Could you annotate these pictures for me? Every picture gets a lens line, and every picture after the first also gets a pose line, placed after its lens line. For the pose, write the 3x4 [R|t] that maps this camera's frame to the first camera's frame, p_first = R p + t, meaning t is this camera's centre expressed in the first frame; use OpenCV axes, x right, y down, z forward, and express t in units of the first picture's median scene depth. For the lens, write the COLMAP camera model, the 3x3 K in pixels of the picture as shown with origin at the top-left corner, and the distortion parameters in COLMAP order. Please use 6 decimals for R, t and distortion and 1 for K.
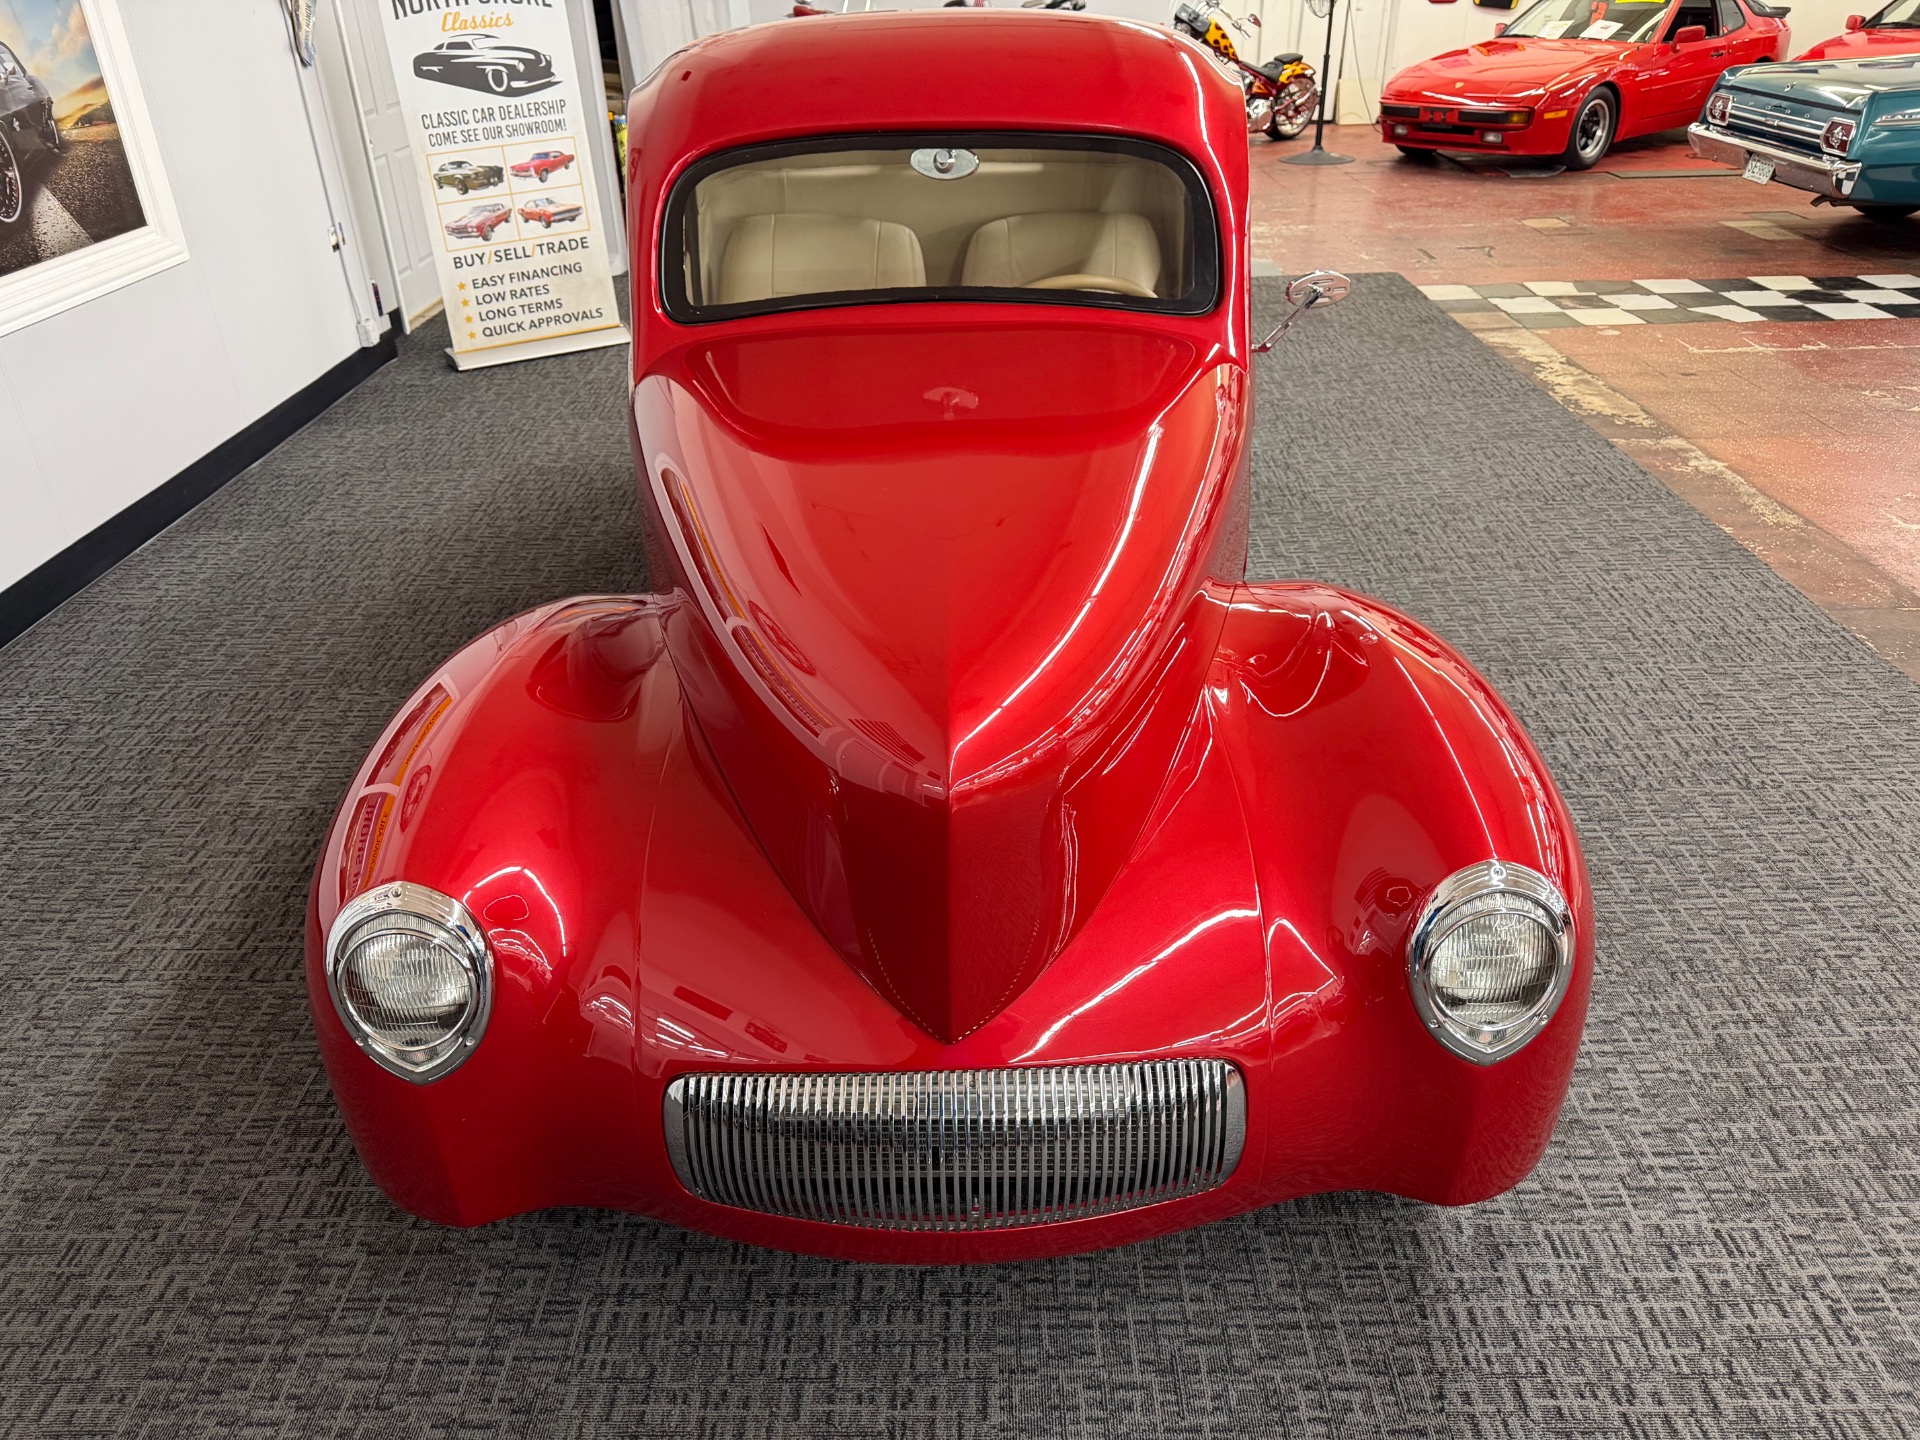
lens RADIAL K [[1361.6, 0, 955.2], [0, 1361.6, 726.5], [0, 0, 1]] dist [0.013861, -0.017035]
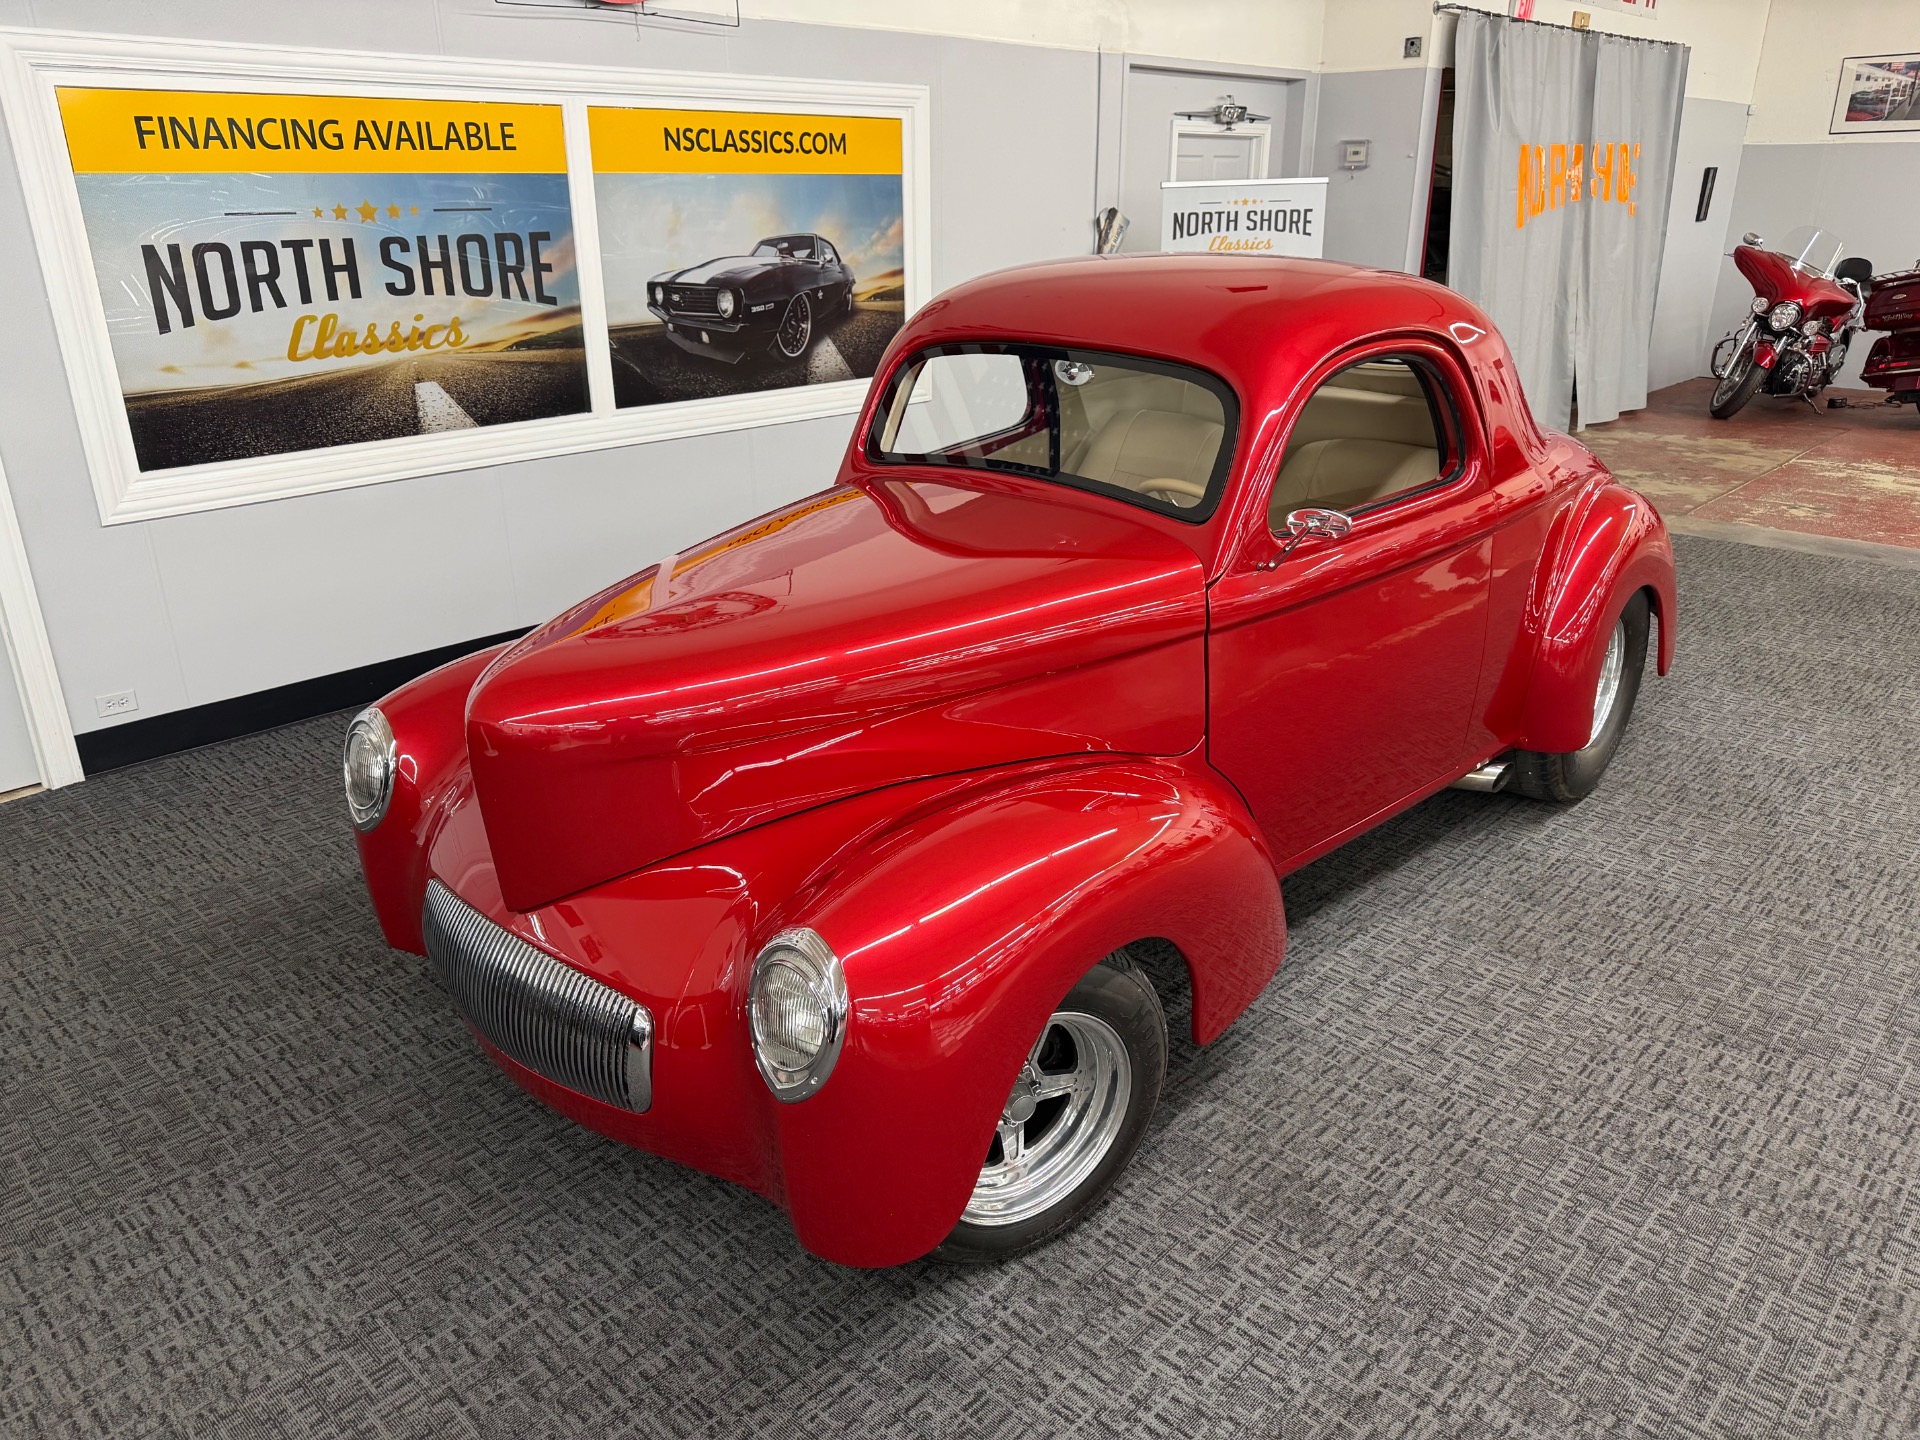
lens RADIAL K [[1361.6, 0, 954.3], [0, 1361.6, 728.6], [0, 0, 1]] dist [0.013861, -0.017035]
pose [[0.730872, 0.270392, -0.626668, 0.464482], [-0.350405, 0.936587, -0.004556, -0.043183], [0.585698, 0.222918, 0.779273, 0.036304]]
